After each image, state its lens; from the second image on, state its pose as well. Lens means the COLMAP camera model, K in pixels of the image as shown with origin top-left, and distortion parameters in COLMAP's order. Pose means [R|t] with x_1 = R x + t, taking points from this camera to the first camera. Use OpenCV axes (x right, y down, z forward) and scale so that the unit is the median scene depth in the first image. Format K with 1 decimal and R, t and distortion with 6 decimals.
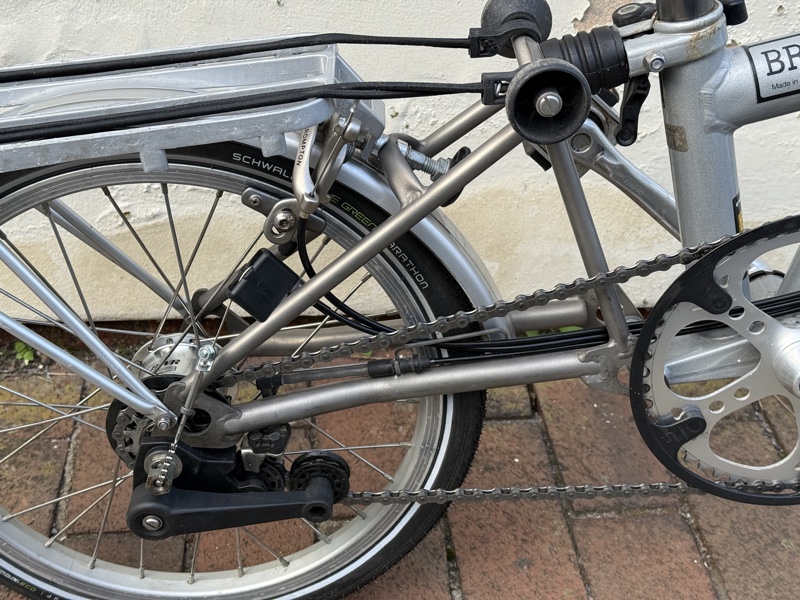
lens RADIAL K [[1128.2, 0, 405.0], [0, 1128.2, 302.9], [0, 0, 1]] dist [0.225963, -0.567784]
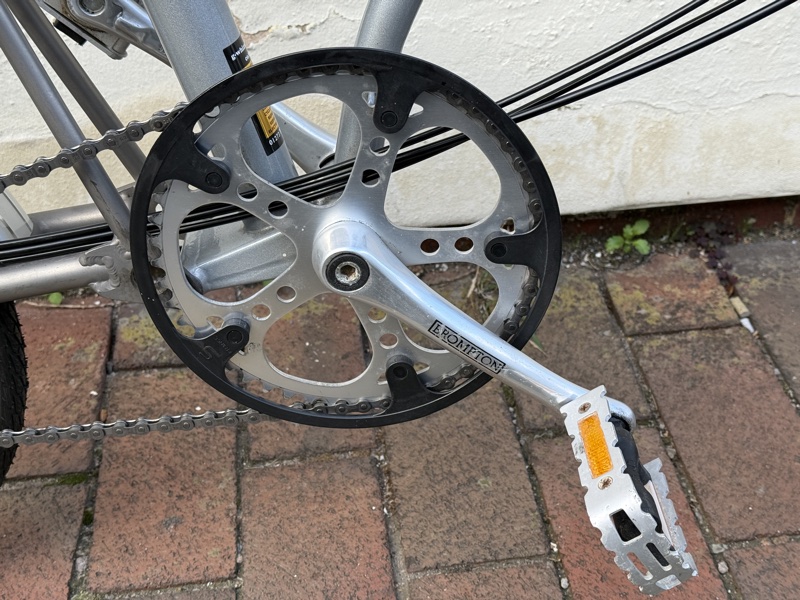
lens RADIAL K [[1128.2, 0, 405.0], [0, 1128.2, 302.9], [0, 0, 1]] dist [0.225963, -0.567784]
pose [[0.997371, -0.055698, -0.046356, 0.325563], [0.055863, 0.998436, 0.002273, 0.069010], [0.046156, -0.004857, 0.998922, 0.140271]]
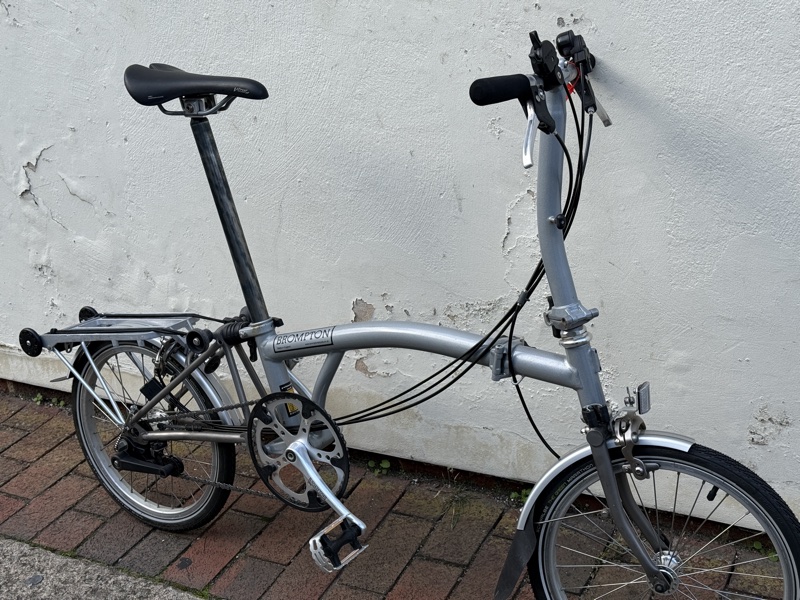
lens RADIAL K [[1128.2, 0, 405.0], [0, 1128.2, 302.9], [0, 0, 1]] dist [0.225963, -0.567784]
pose [[0.812782, 0.106071, -0.572830, 1.574128], [-0.228239, 0.962658, -0.145592, 0.037533], [0.535996, 0.249076, 0.806641, -0.860398]]
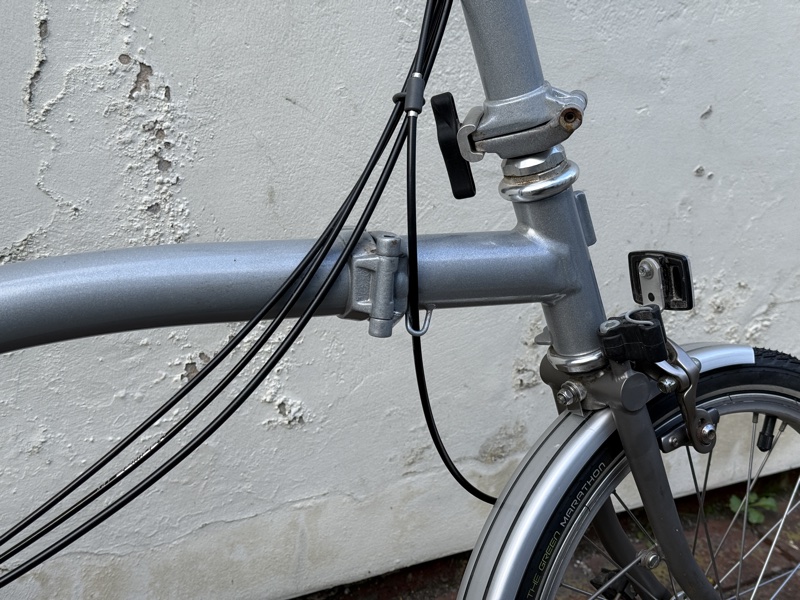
lens RADIAL K [[1128.2, 0, 405.0], [0, 1128.2, 302.9], [0, 0, 1]] dist [0.225963, -0.567784]
pose [[0.938532, -0.153730, 0.309070, 0.480623], [0.229402, 0.946809, -0.225671, -0.005377], [-0.257938, 0.282701, 0.923877, 0.075746]]
